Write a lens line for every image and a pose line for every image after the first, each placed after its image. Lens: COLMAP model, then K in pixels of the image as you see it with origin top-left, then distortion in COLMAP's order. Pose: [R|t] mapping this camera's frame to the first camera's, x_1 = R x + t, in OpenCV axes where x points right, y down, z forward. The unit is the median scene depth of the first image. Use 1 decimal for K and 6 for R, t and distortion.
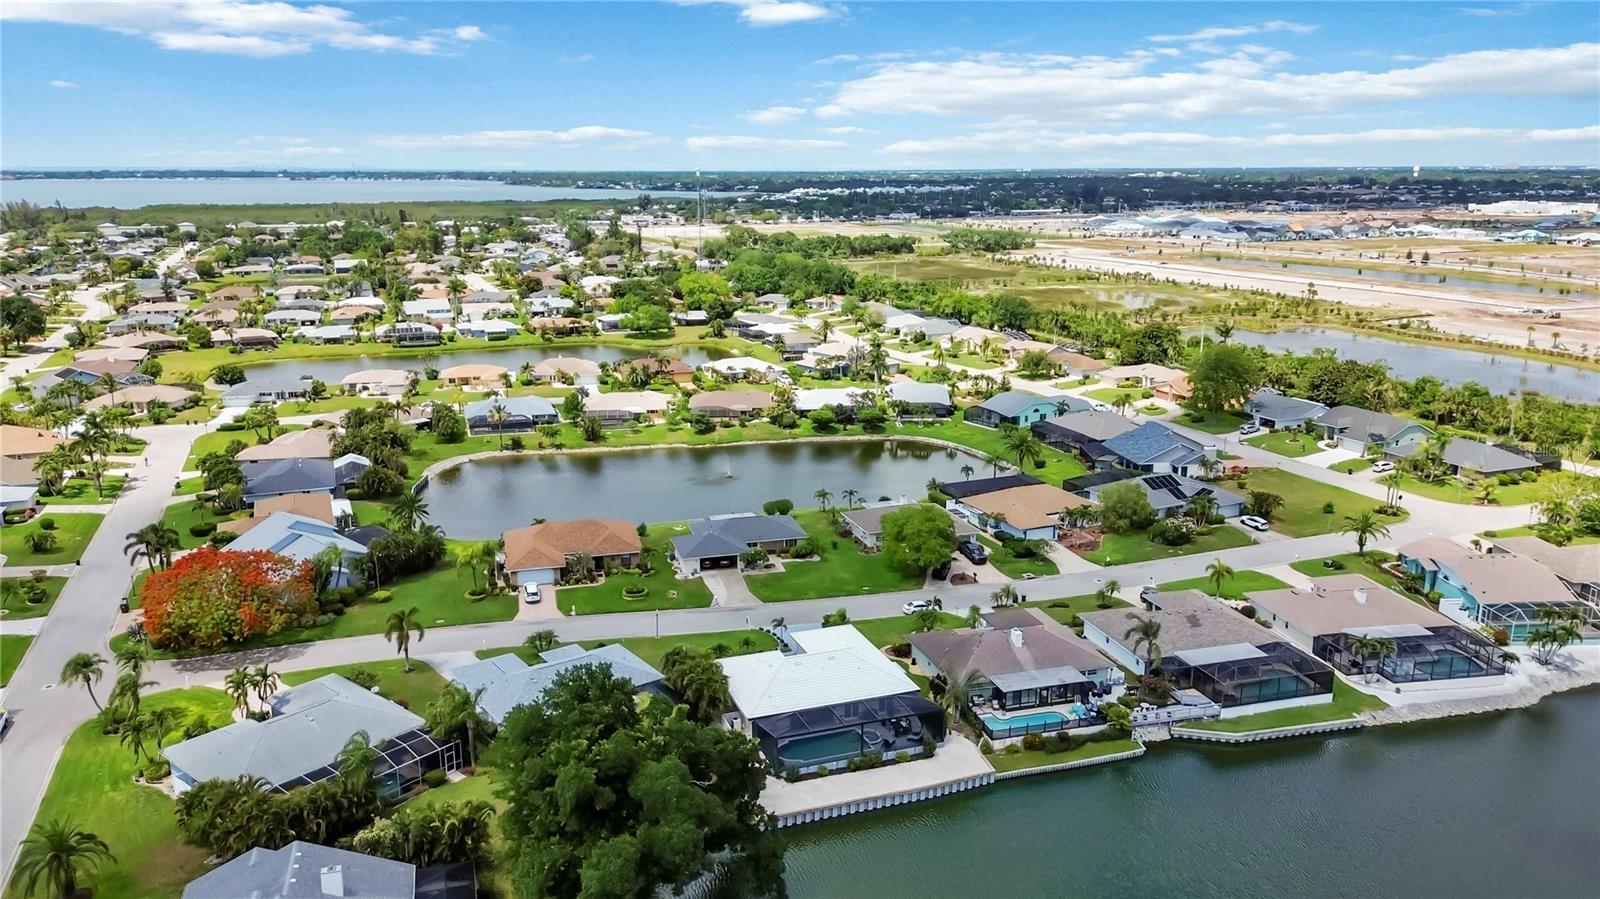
lens RADIAL K [[1142.9, 0, 825.1], [0, 1142.9, 444.3], [0, 0, 1]] dist [0.070220, -0.064425]
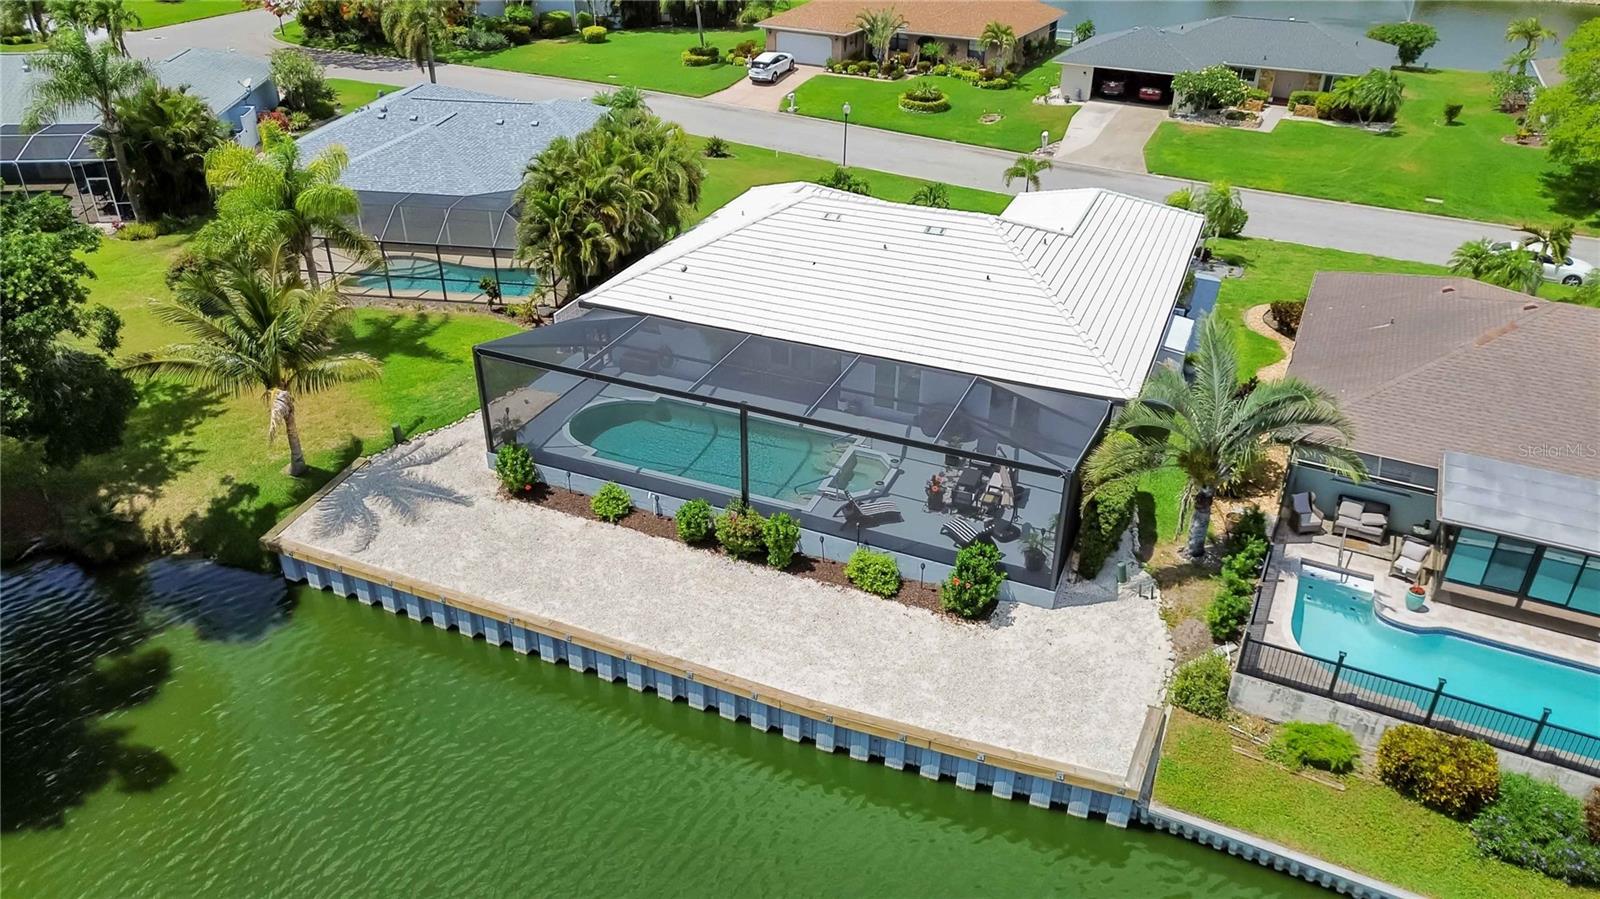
lens RADIAL K [[1142.9, 0, 803.0], [0, 1142.9, 474.7], [0, 0, 1]] dist [0.070220, -0.064425]
pose [[0.718403, 0.353909, -0.598870, 0.144356], [-0.165169, 0.923070, 0.347363, 0.106602], [0.675734, -0.150632, 0.721591, 0.539678]]
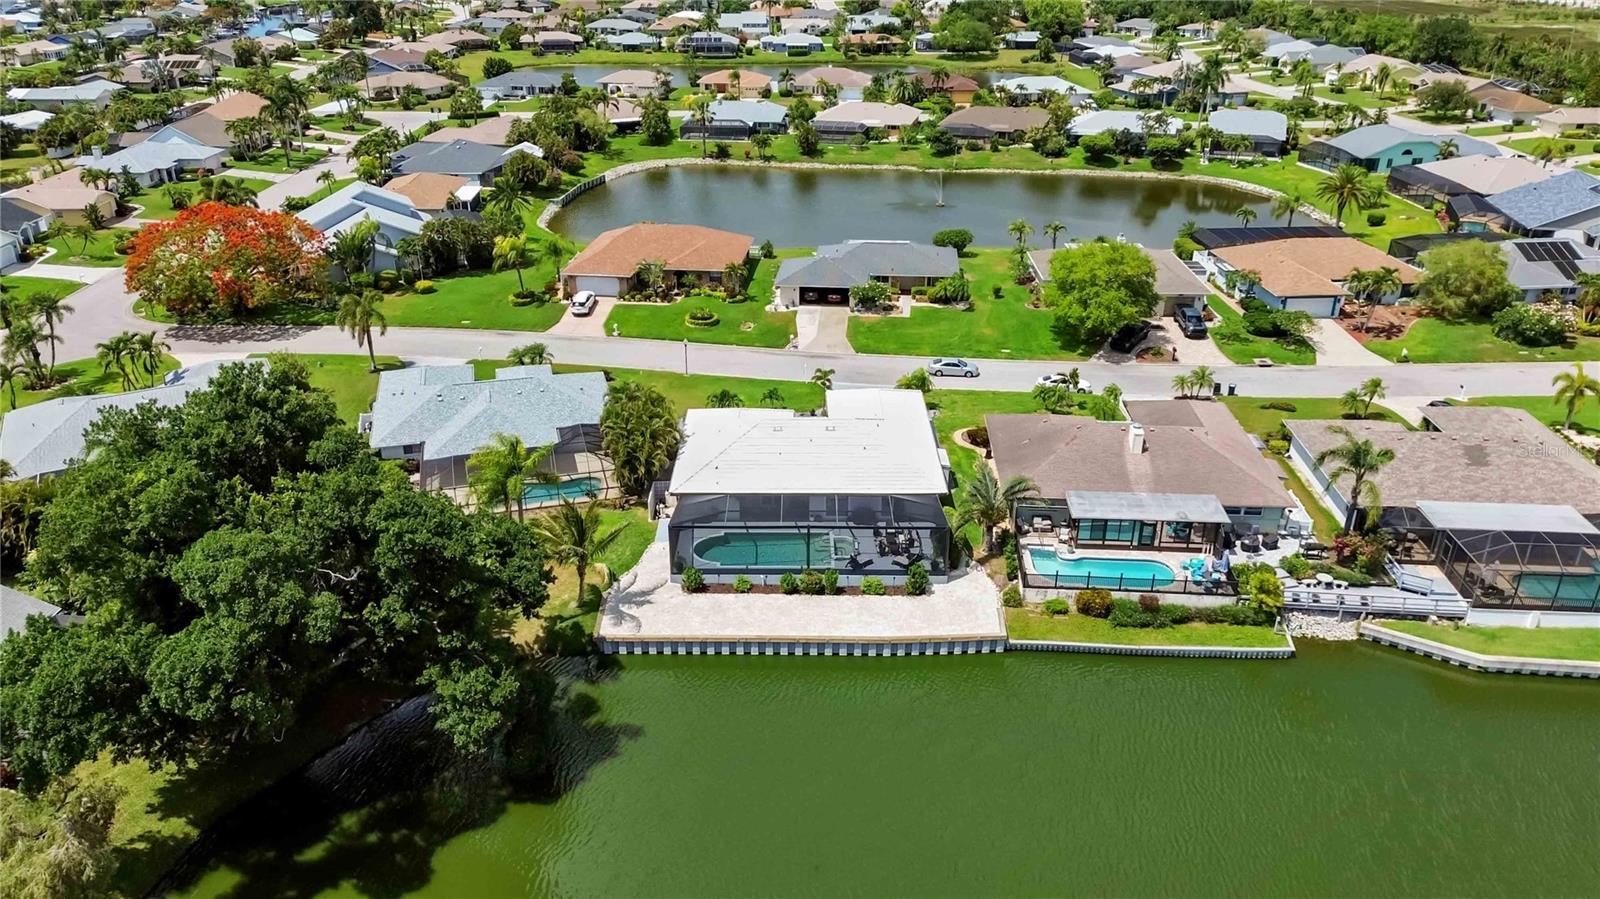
lens RADIAL K [[1142.9, 0, 819.3], [0, 1142.9, 444.3], [0, 0, 1]] dist [0.070220, -0.064425]
pose [[0.935152, 0.145325, -0.323067, 0.160597], [-0.079659, 0.974889, 0.207955, 0.041942], [0.345175, -0.168734, 0.923246, 0.276802]]
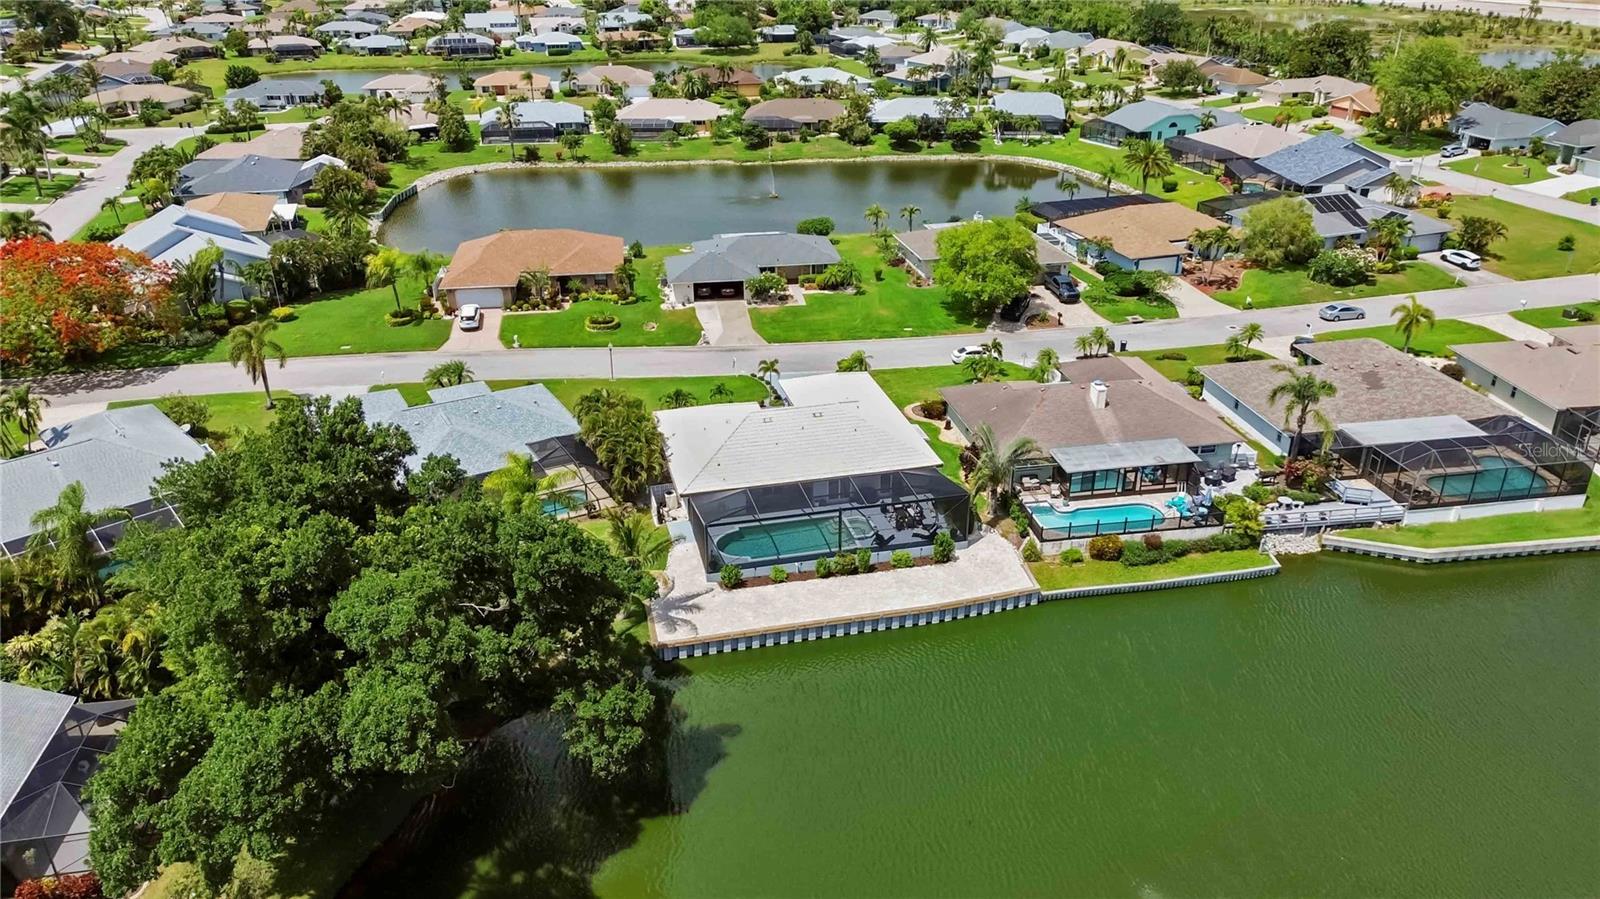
lens RADIAL K [[1142.9, 0, 822.2], [0, 1142.9, 426.1], [0, 0, 1]] dist [0.070220, -0.064425]
pose [[0.993114, 0.040720, -0.109845, 0.061987], [-0.019582, 0.982156, 0.187046, 0.048092], [0.115502, -0.183607, 0.976190, 0.242122]]
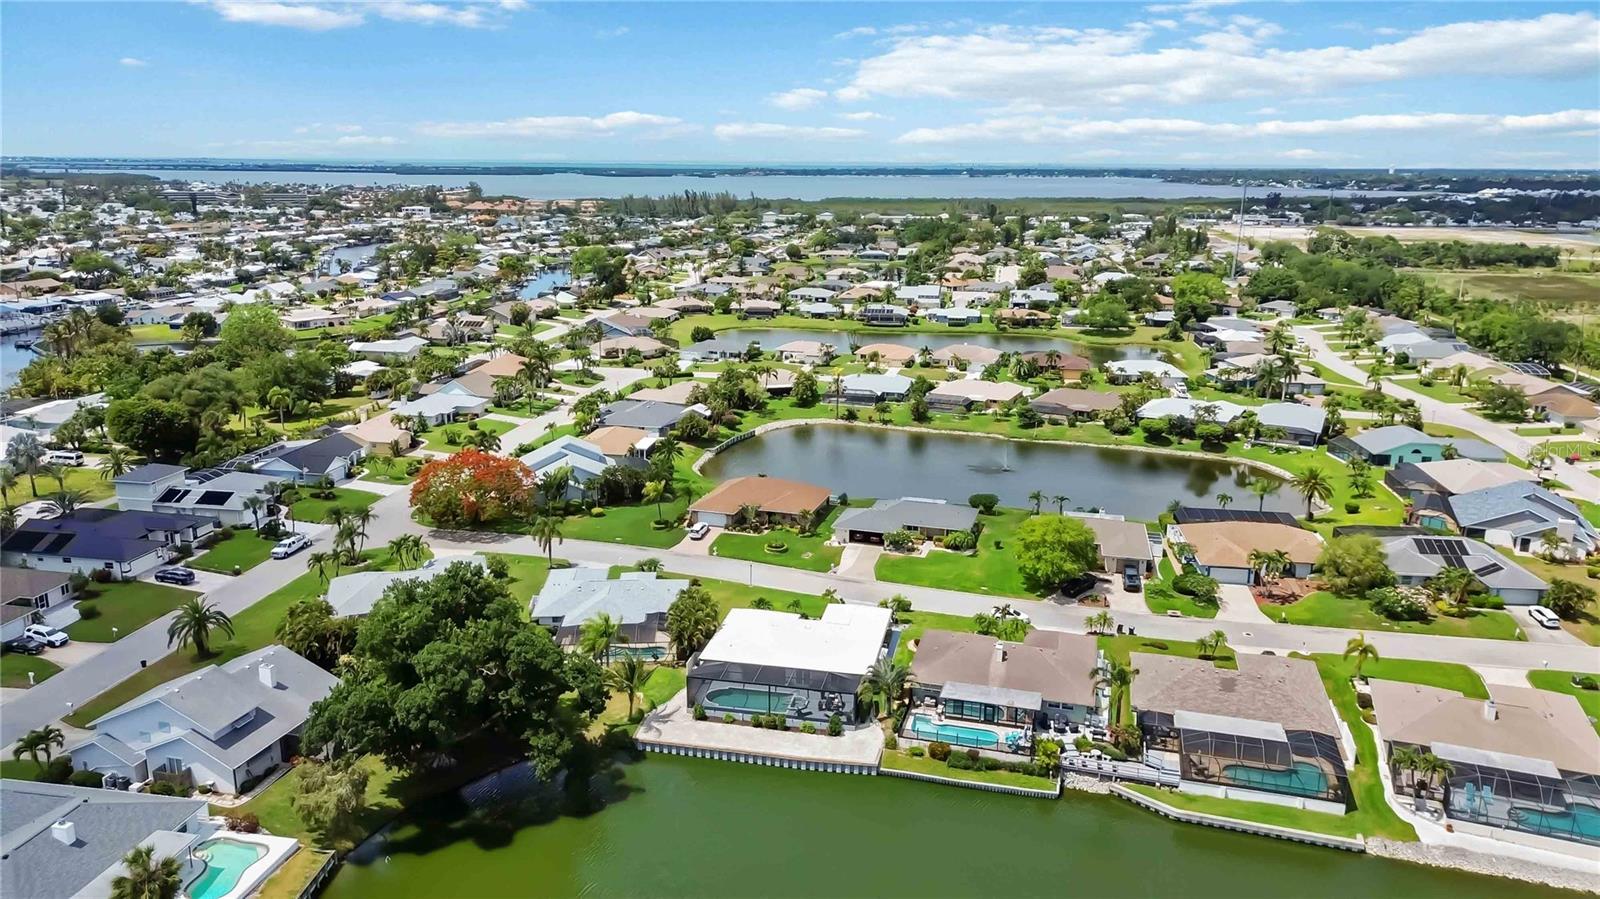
lens RADIAL K [[1142.9, 0, 826.0], [0, 1142.9, 448.3], [0, 0, 1]] dist [0.070220, -0.064425]
pose [[0.850266, 0.134589, -0.508855, 0.390616], [-0.131908, 0.990391, 0.041542, -0.015373], [0.509556, 0.031801, 0.859850, 0.075976]]
